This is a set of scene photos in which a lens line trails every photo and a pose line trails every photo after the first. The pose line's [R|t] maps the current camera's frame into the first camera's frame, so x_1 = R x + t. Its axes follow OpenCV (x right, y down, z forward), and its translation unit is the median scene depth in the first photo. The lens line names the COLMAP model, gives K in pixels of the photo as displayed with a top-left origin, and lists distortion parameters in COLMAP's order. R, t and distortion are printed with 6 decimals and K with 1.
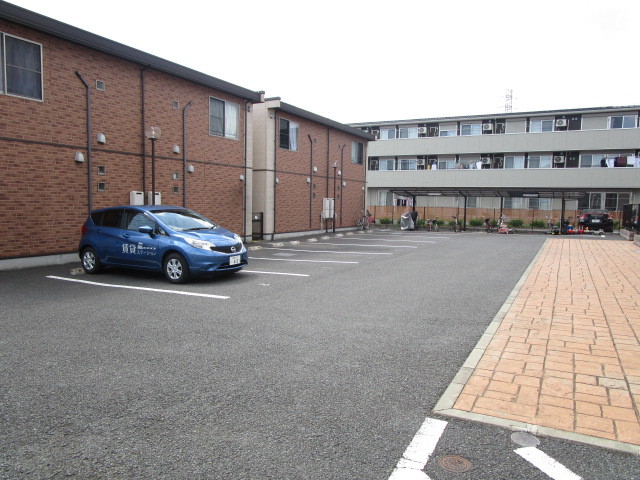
lens RADIAL K [[487.6, 0, 320.0], [0, 487.6, 240.0], [0, 0, 1]] dist [0.004364, 0.001281]
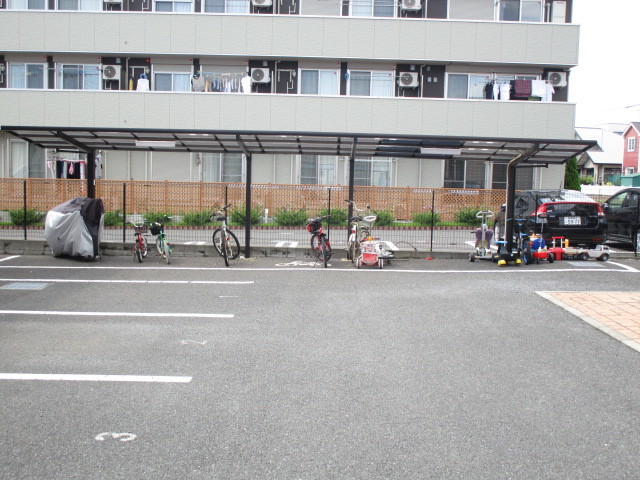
lens RADIAL K [[729.5, 0, 320.0], [0, 729.5, 240.0], [0, 0, 1]] dist [-0.087746, -0.014558]
pose [[0.888445, -0.039788, 0.457256, 0.085753], [0.029605, 0.999129, 0.029418, -0.032475], [-0.458028, -0.012599, 0.888848, 0.405328]]
